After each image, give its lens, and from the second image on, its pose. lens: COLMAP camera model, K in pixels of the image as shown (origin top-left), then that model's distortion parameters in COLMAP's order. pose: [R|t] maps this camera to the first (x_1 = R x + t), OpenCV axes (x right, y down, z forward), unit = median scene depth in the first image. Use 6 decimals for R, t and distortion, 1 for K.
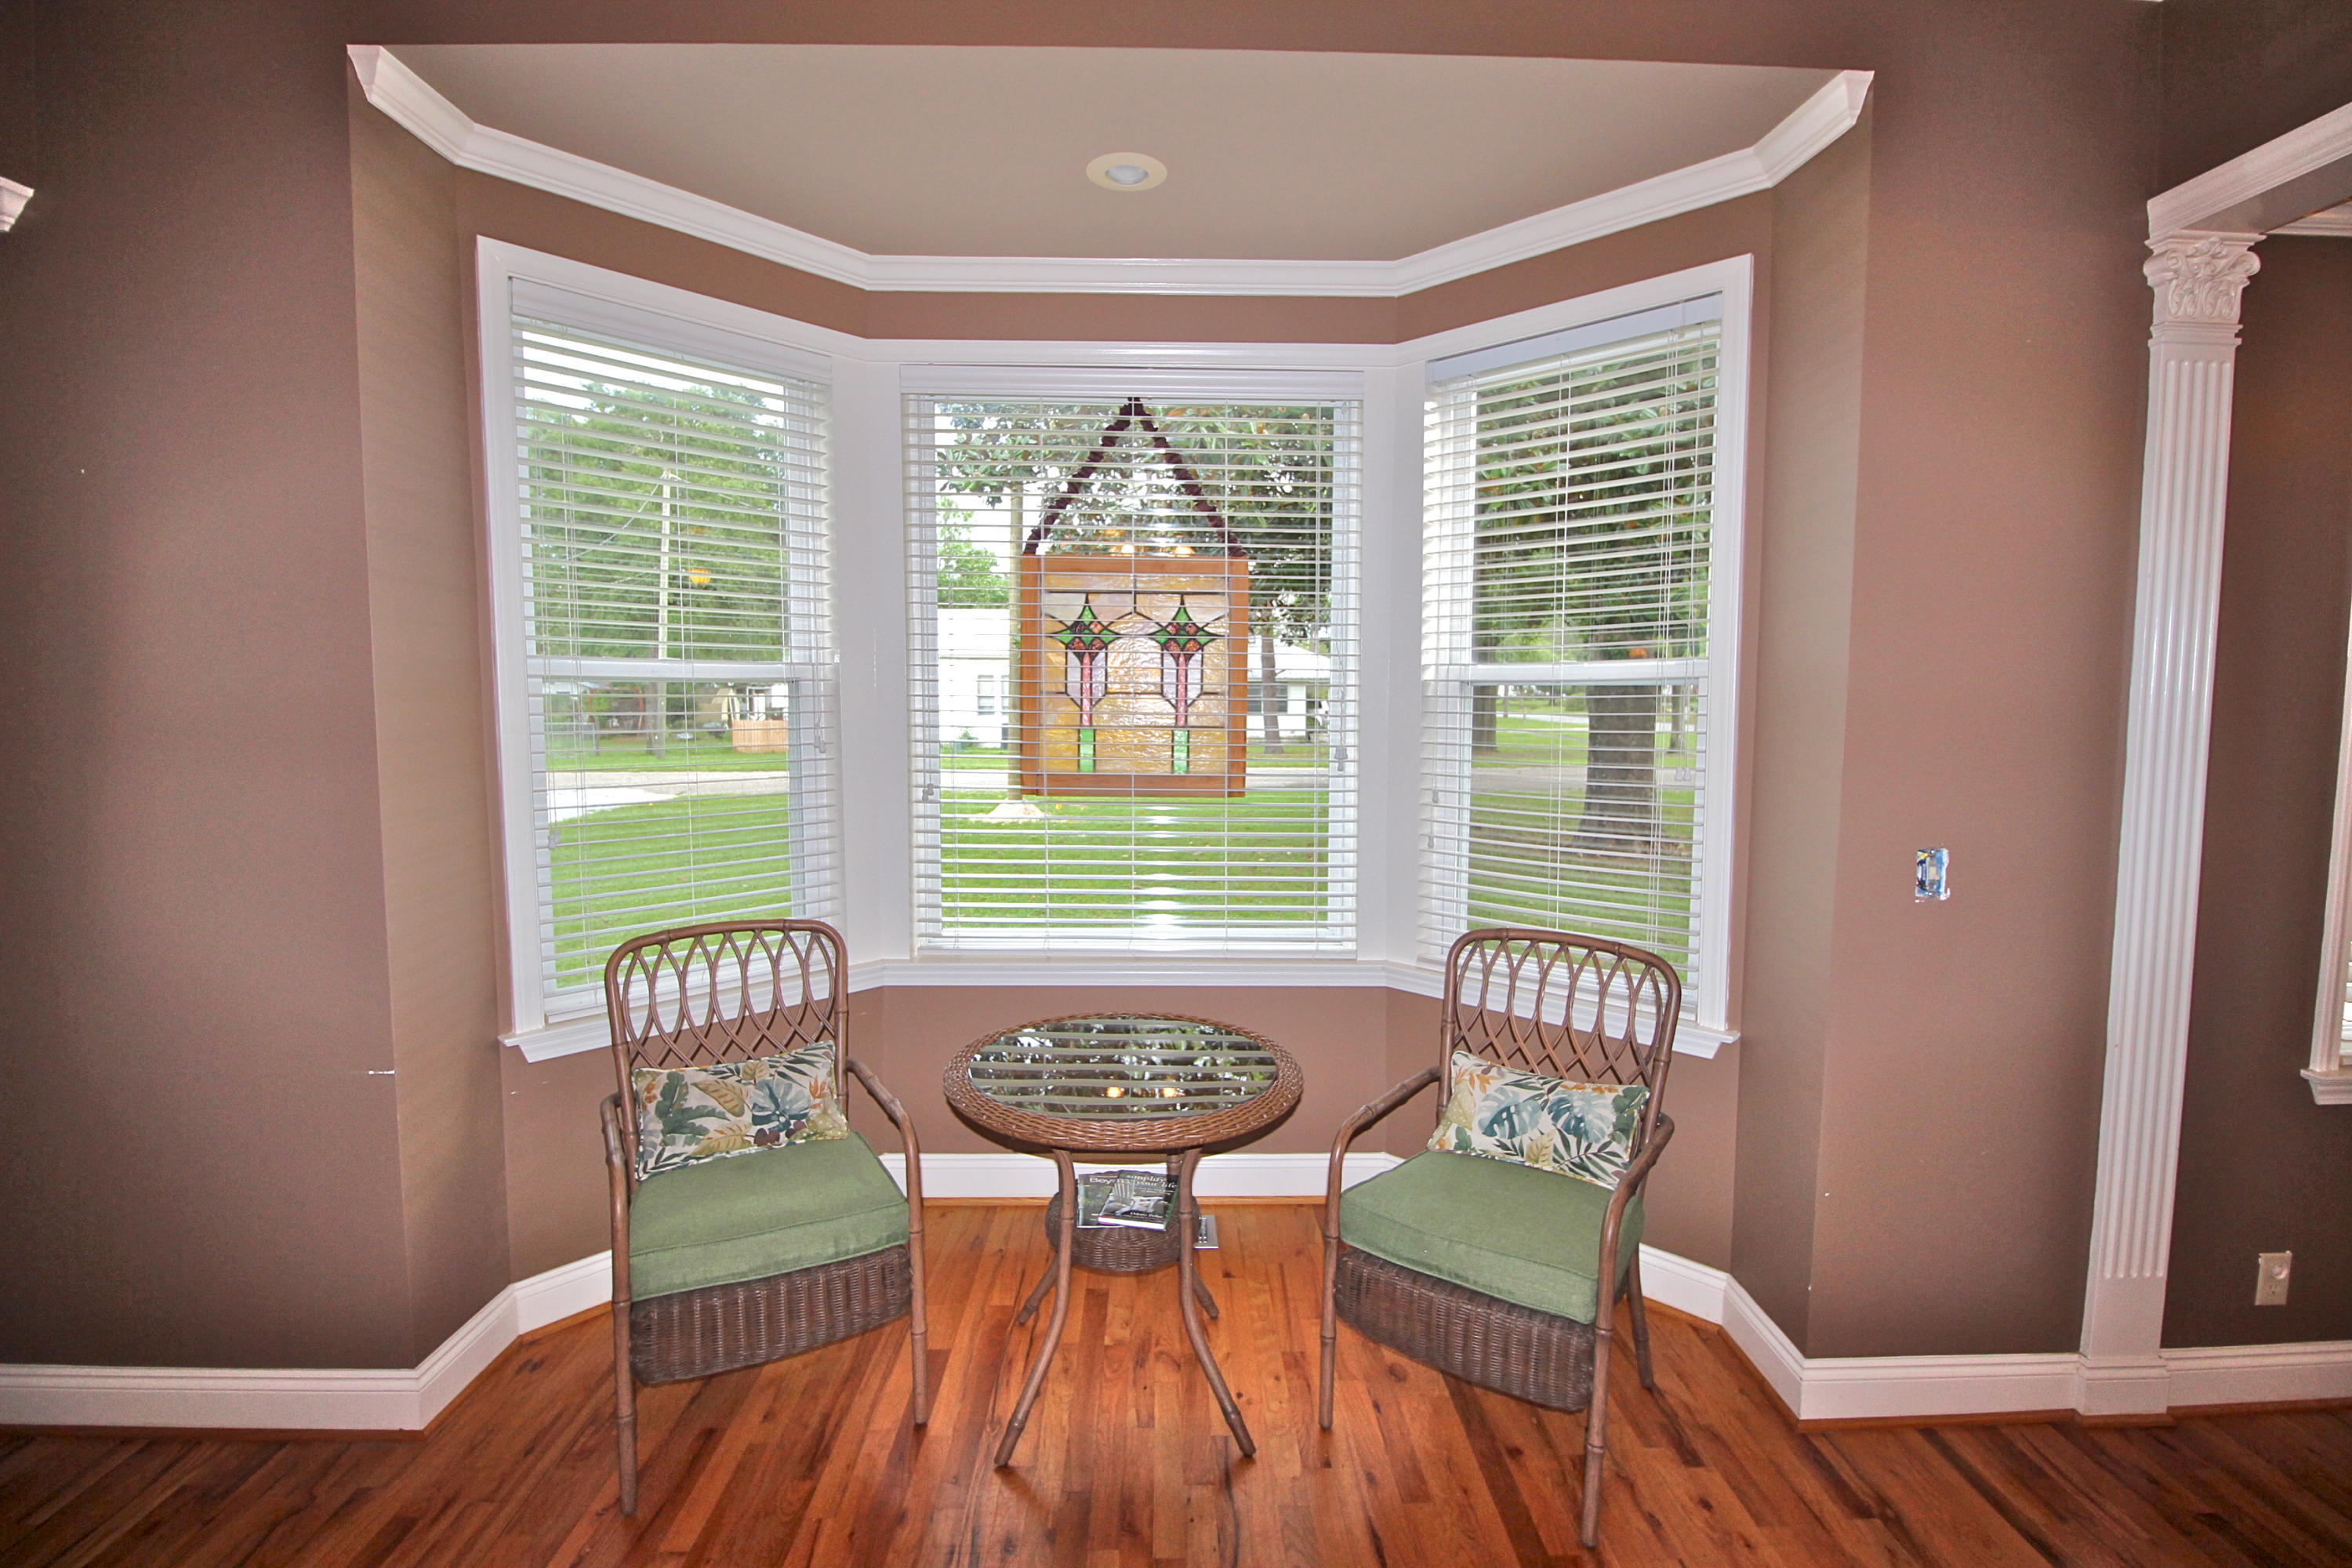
lens RADIAL K [[1100.4, 0, 1175.1], [0, 1100.4, 775.1], [0, 0, 1]] dist [-0.018218, -0.002007]
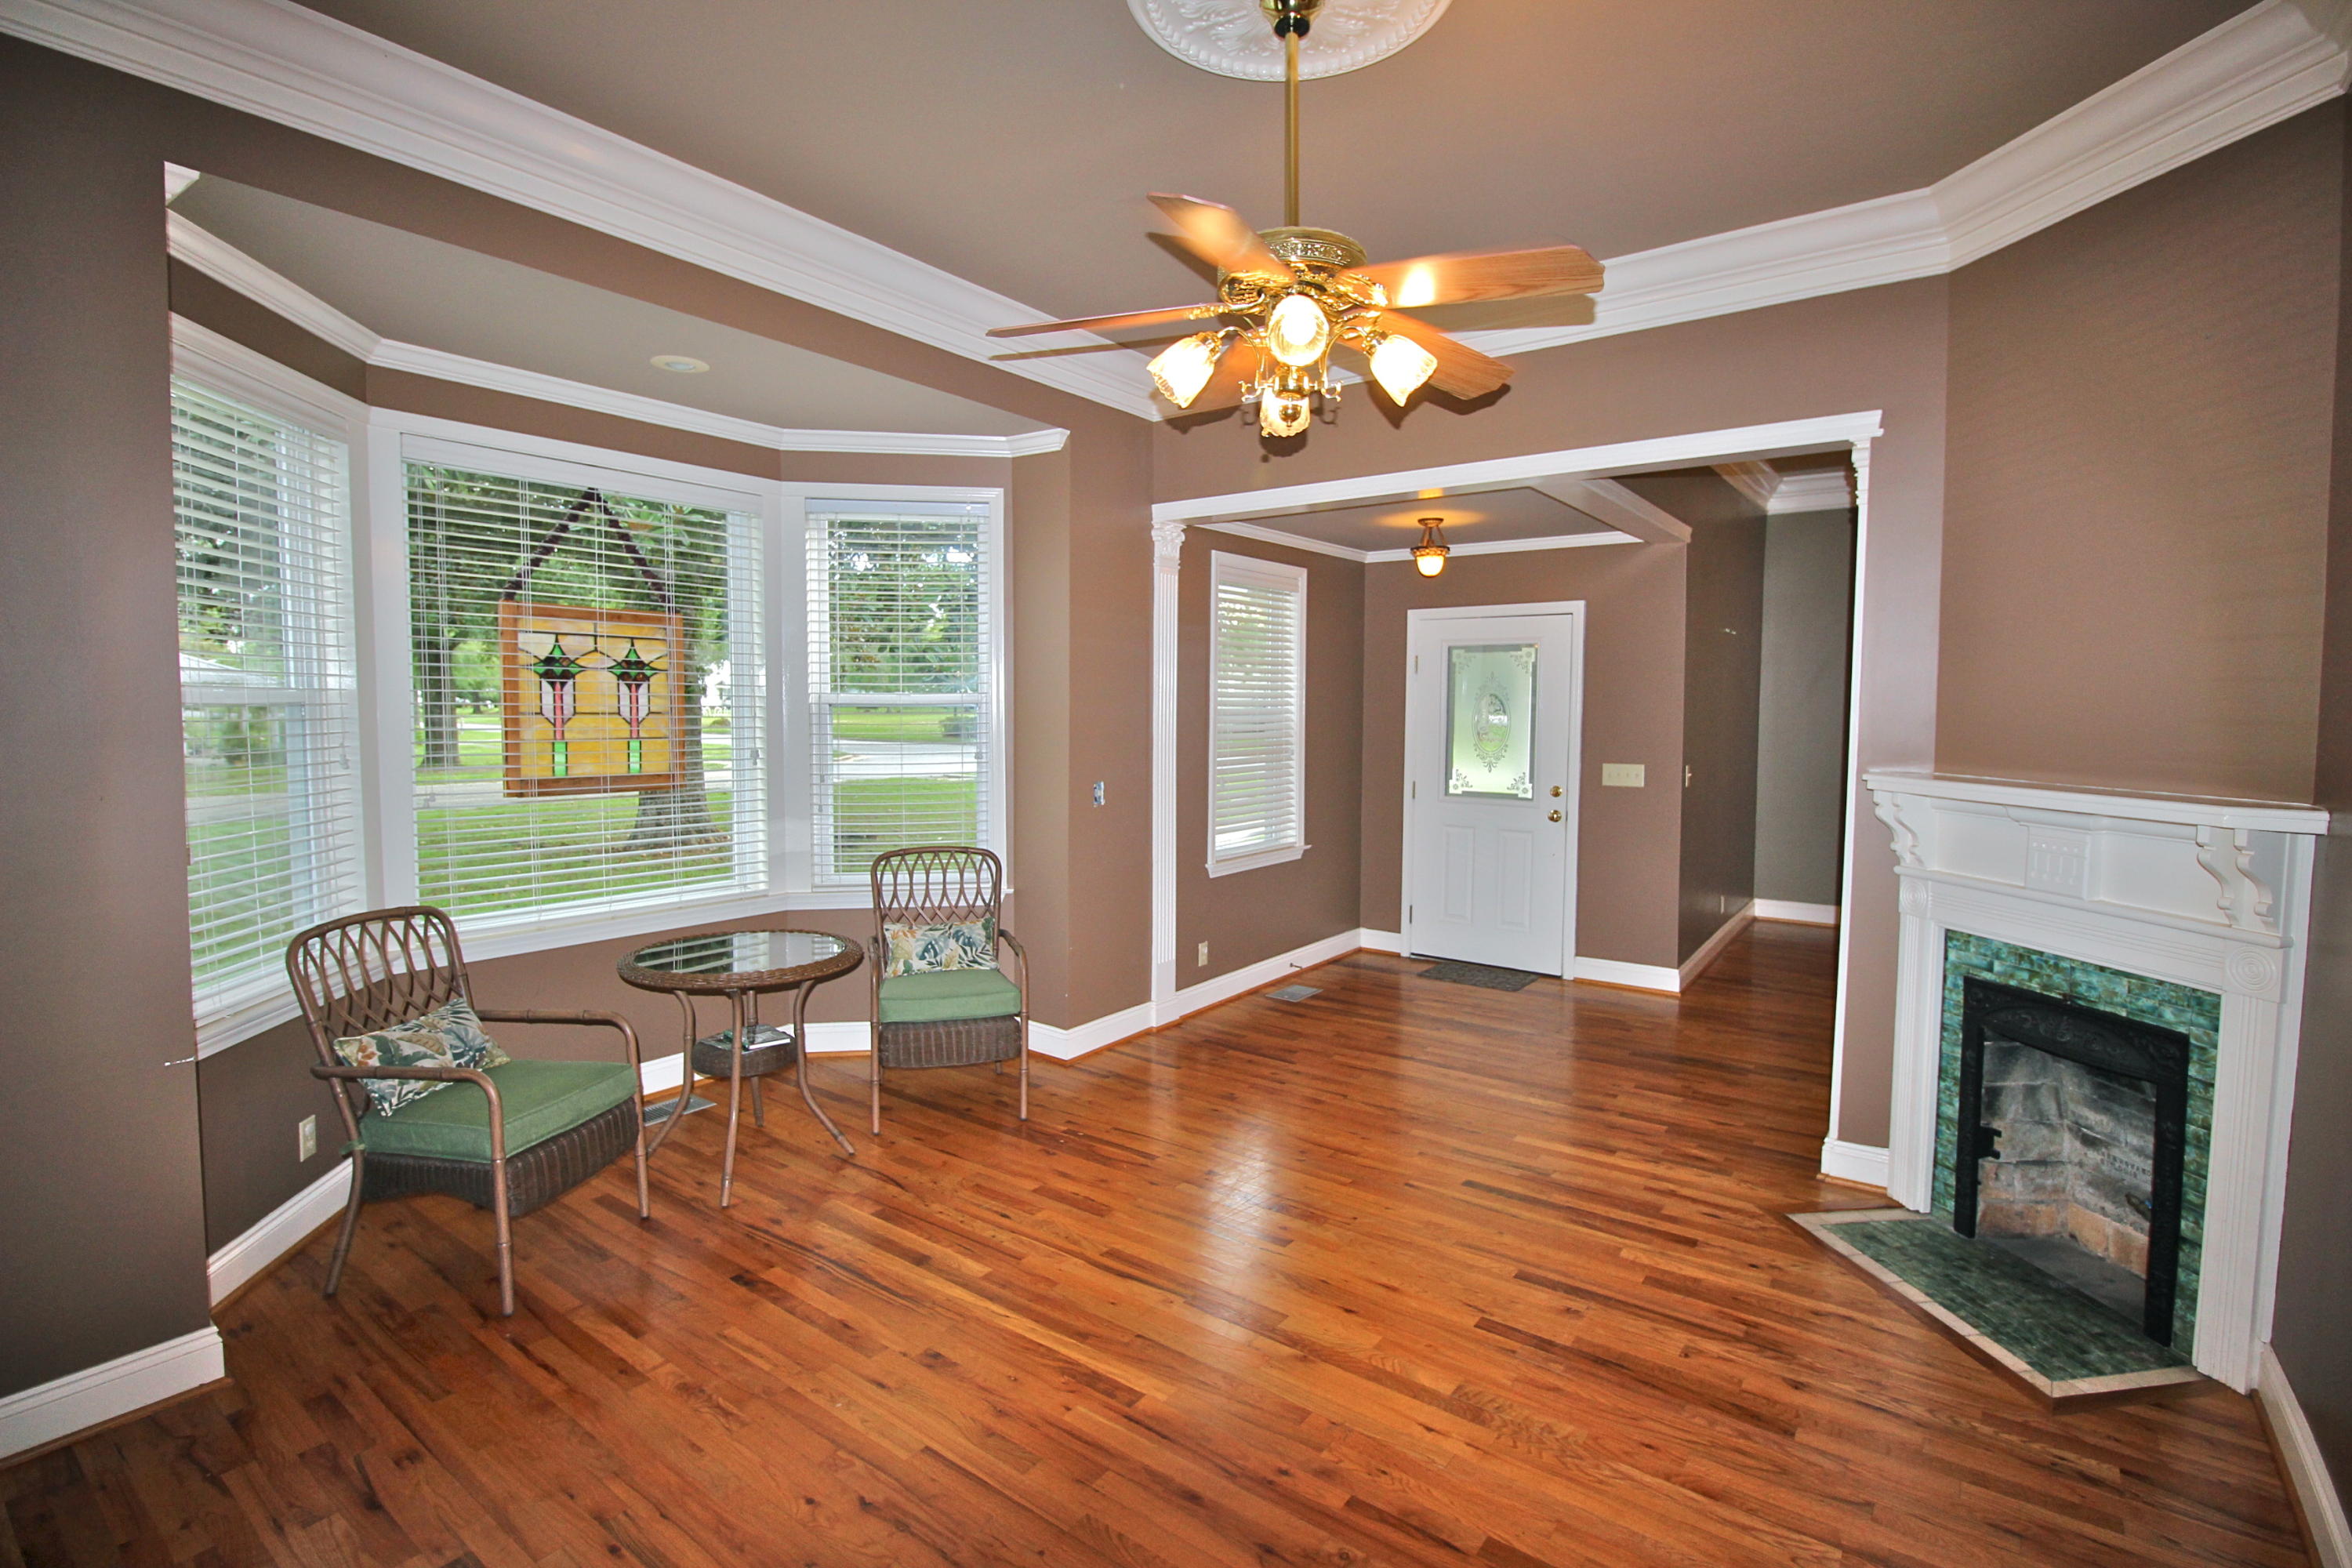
lens RADIAL K [[1100.4, 0, 1179.9], [0, 1100.4, 779.7], [0, 0, 1]] dist [-0.018218, -0.002007]
pose [[0.608988, -0.053711, 0.791359, -0.657390], [0.057480, 0.998070, 0.023507, 0.012957], [-0.791094, 0.031172, 0.610900, -0.334228]]
